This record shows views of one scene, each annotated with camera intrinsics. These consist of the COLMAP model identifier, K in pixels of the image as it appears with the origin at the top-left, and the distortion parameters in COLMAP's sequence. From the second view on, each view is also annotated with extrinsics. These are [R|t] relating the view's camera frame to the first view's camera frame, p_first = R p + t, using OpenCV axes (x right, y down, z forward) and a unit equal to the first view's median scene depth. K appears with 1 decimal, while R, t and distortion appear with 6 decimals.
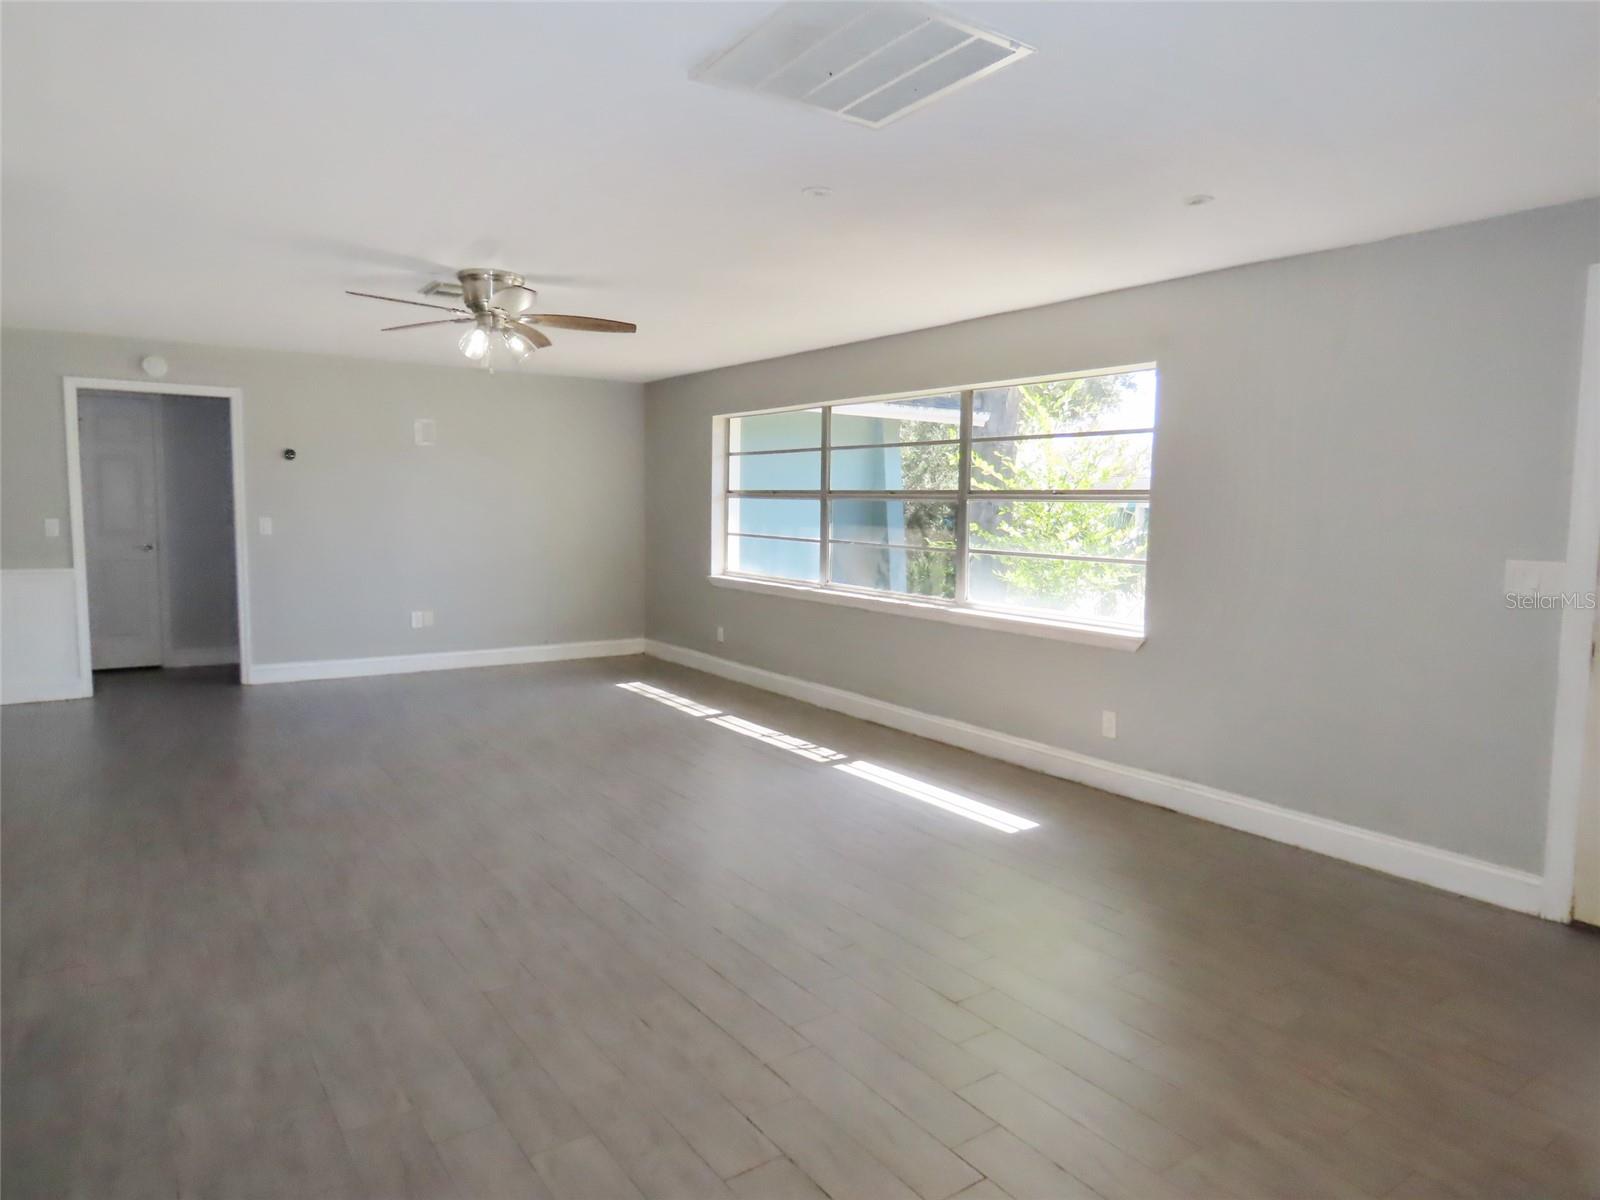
lens RADIAL K [[1002.1, 0, 800.0], [0, 1002.1, 600.0], [0, 0, 1]] dist [-0.008253, -0.000891]
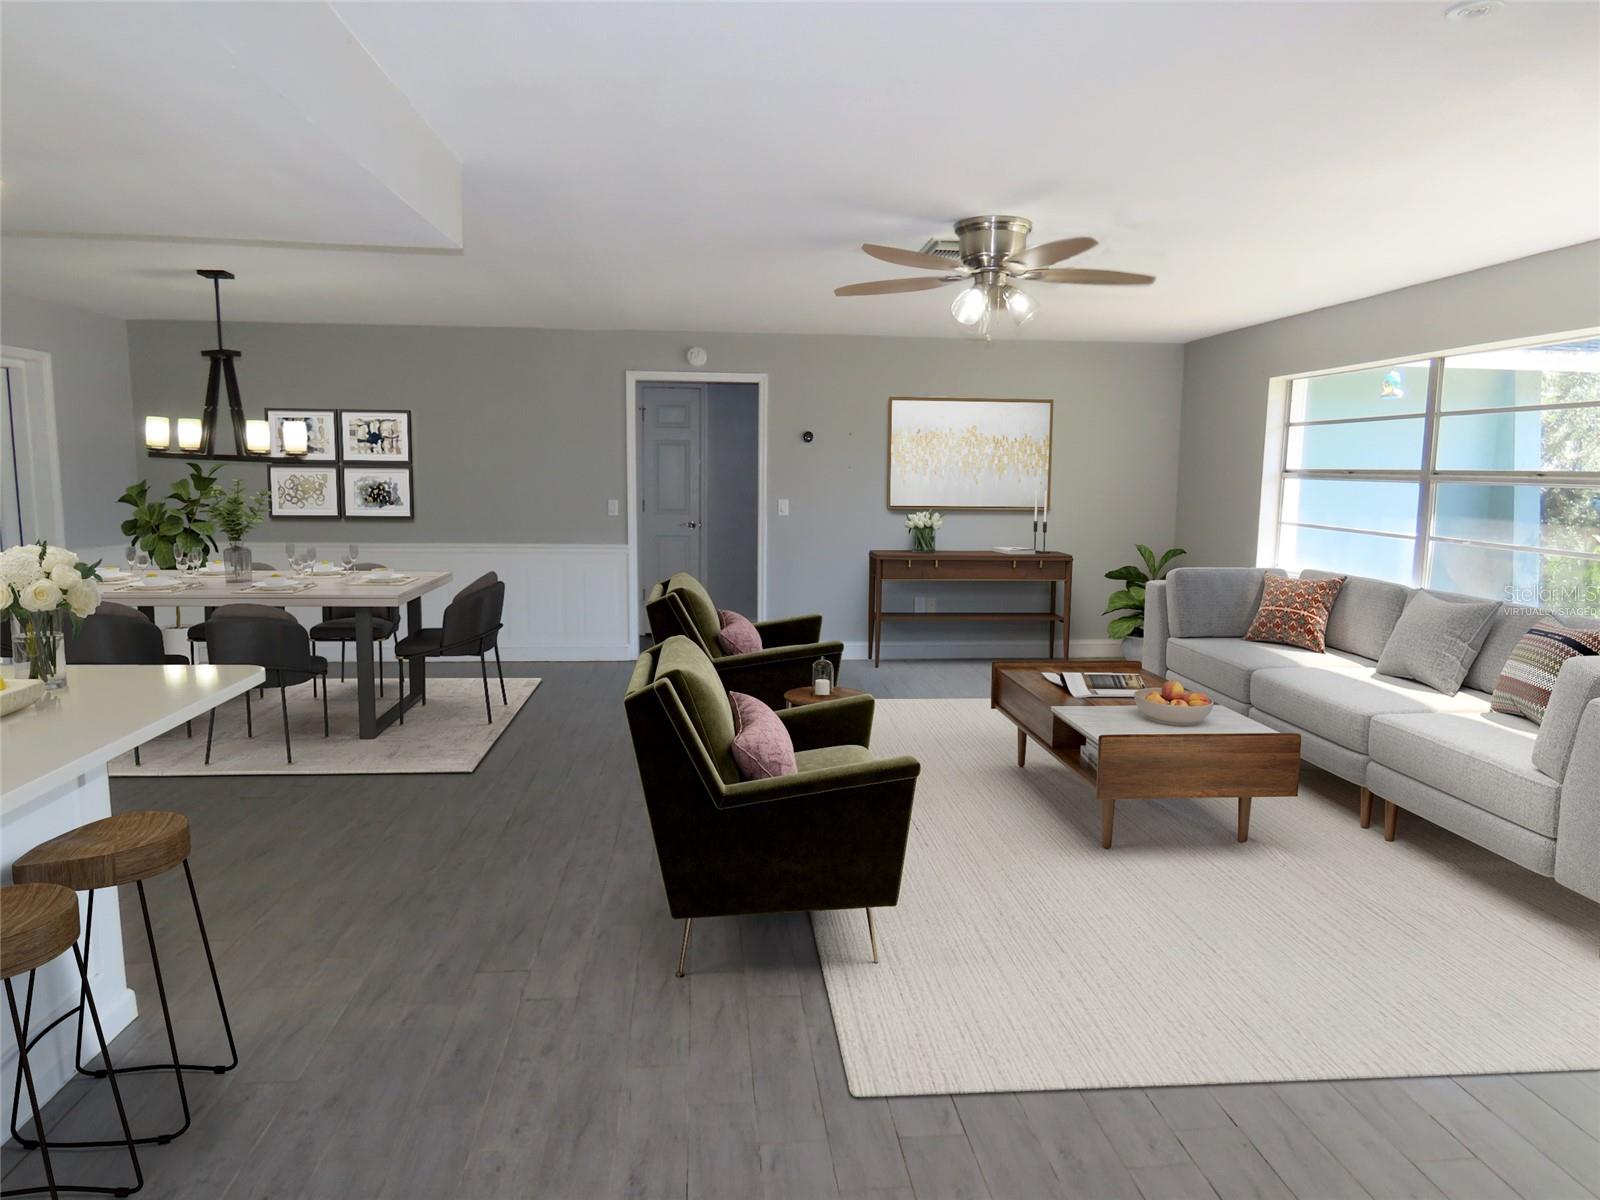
lens RADIAL K [[1002.1, 0, 800.0], [0, 1002.1, 600.0], [0, 0, 1]] dist [-0.008253, -0.000891]
pose [[0.868770, 0.058511, -0.491747, -0.010060], [-0.045041, 0.998216, 0.039200, -0.020555], [0.493163, -0.011907, 0.869856, 0.115197]]
